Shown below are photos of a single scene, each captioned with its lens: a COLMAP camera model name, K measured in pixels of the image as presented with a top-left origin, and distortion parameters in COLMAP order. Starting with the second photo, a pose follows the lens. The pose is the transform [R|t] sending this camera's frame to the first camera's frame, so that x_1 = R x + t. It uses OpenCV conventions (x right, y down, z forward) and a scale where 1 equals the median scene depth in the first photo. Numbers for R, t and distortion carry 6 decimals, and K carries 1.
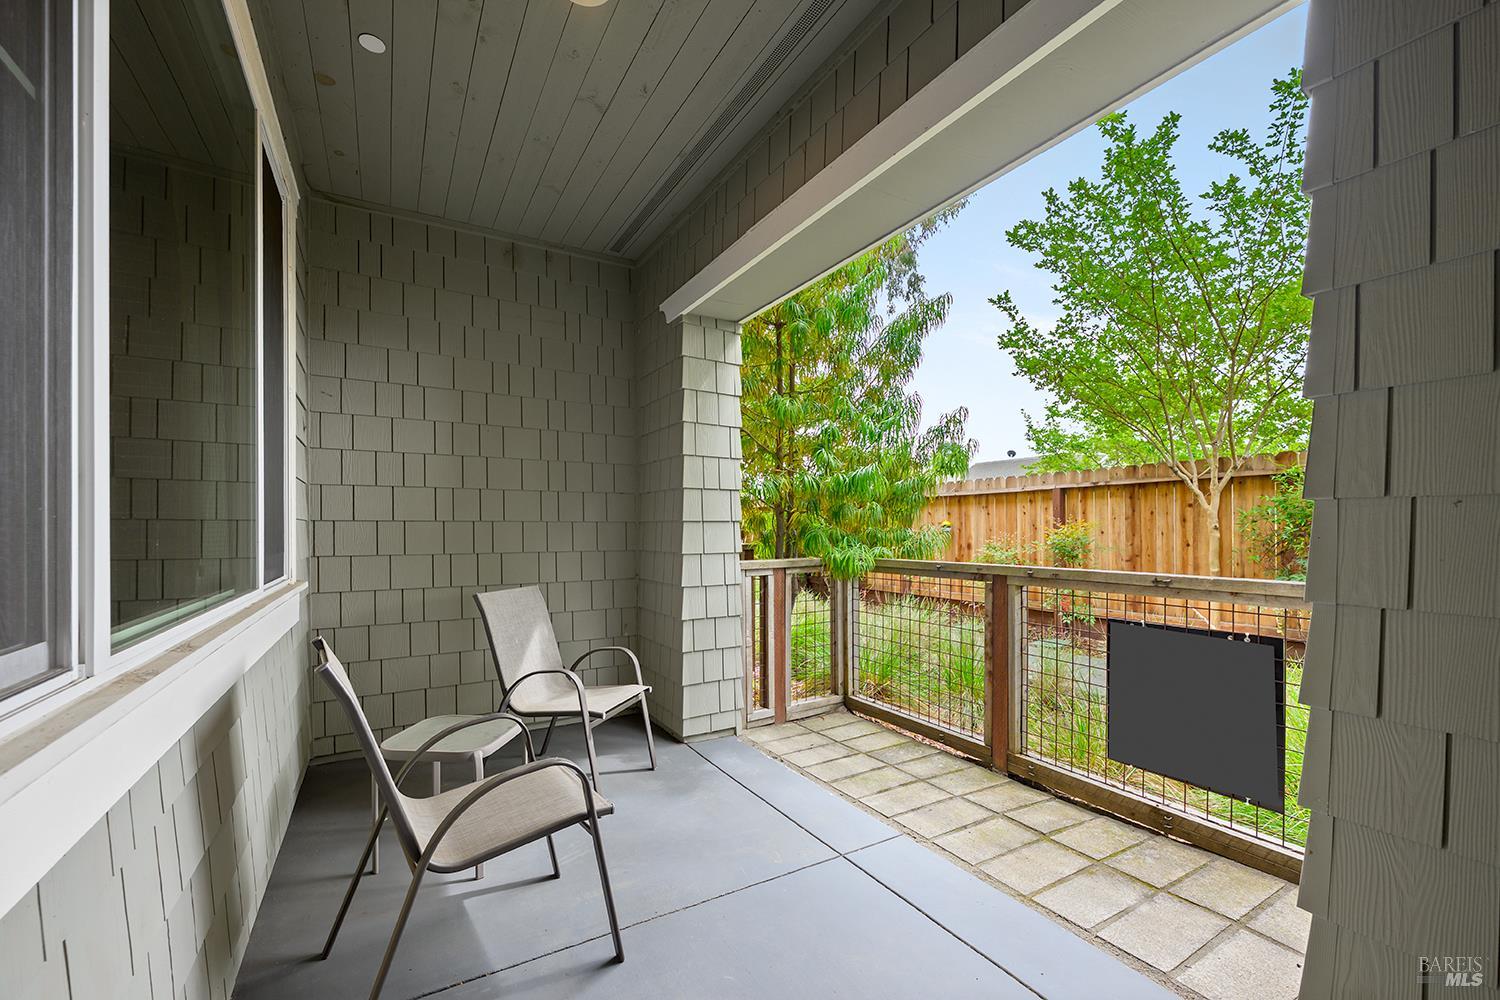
lens RADIAL K [[614.0, 0, 755.6], [0, 614.0, 543.8], [0, 0, 1]] dist [-0.009969, 0.000191]
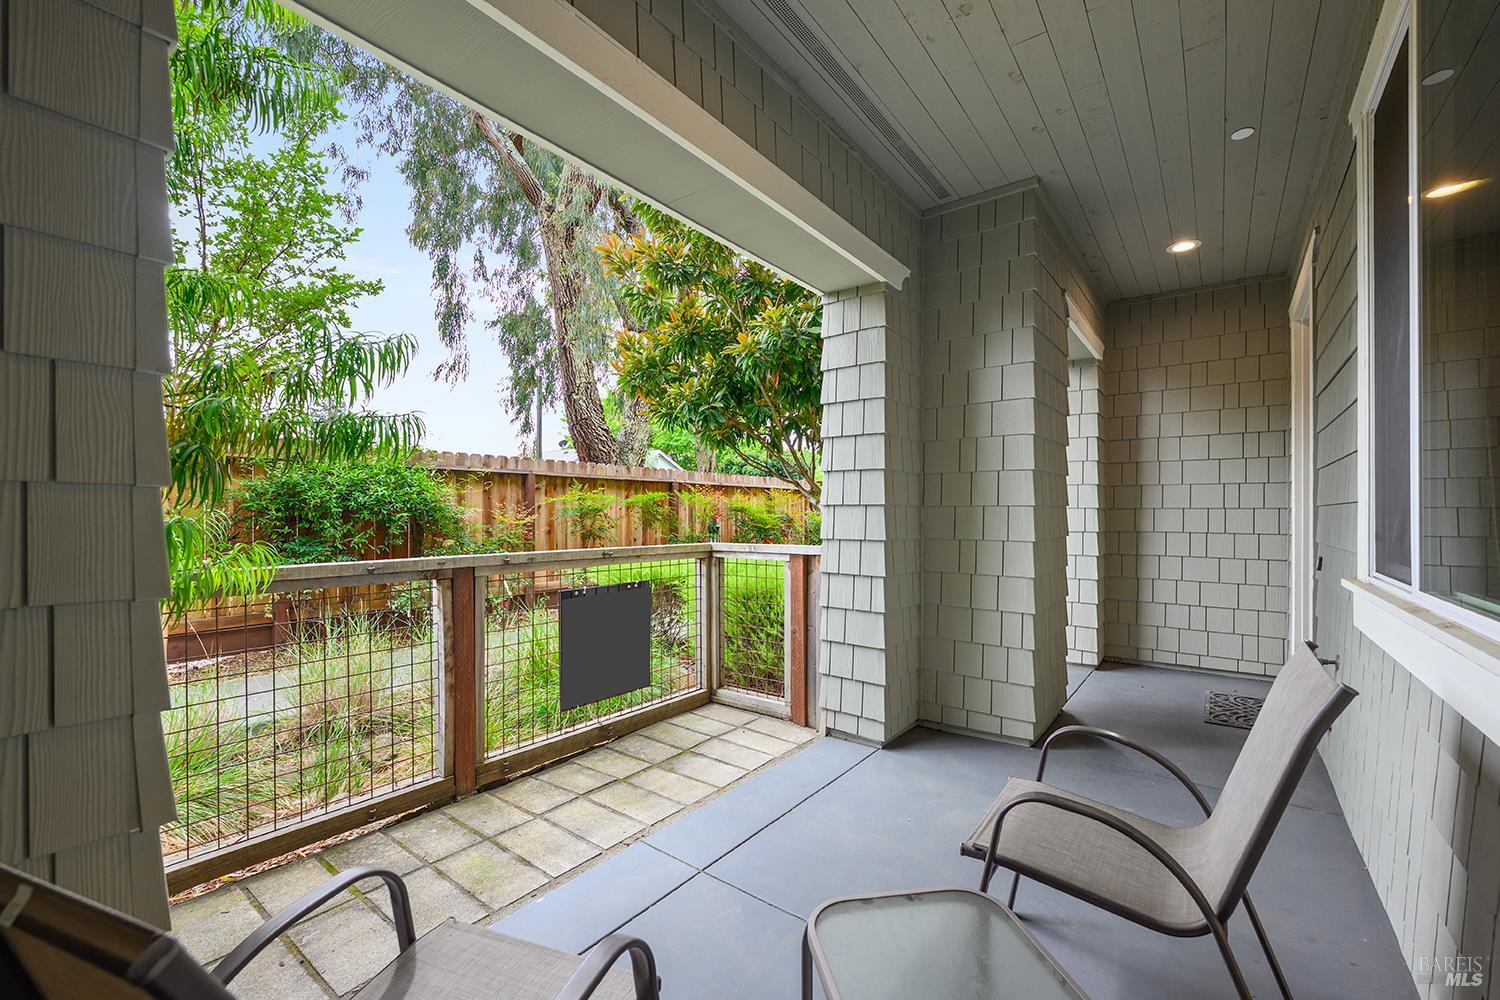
lens RADIAL K [[614.0, 0, 752.4], [0, 614.0, 513.2], [0, 0, 1]] dist [-0.009969, 0.000191]
pose [[-0.375978, 0.005390, 0.926613, -0.631245], [0.019018, 0.999817, 0.001901, -0.020085], [-0.926434, 0.018337, -0.376011, 1.086175]]
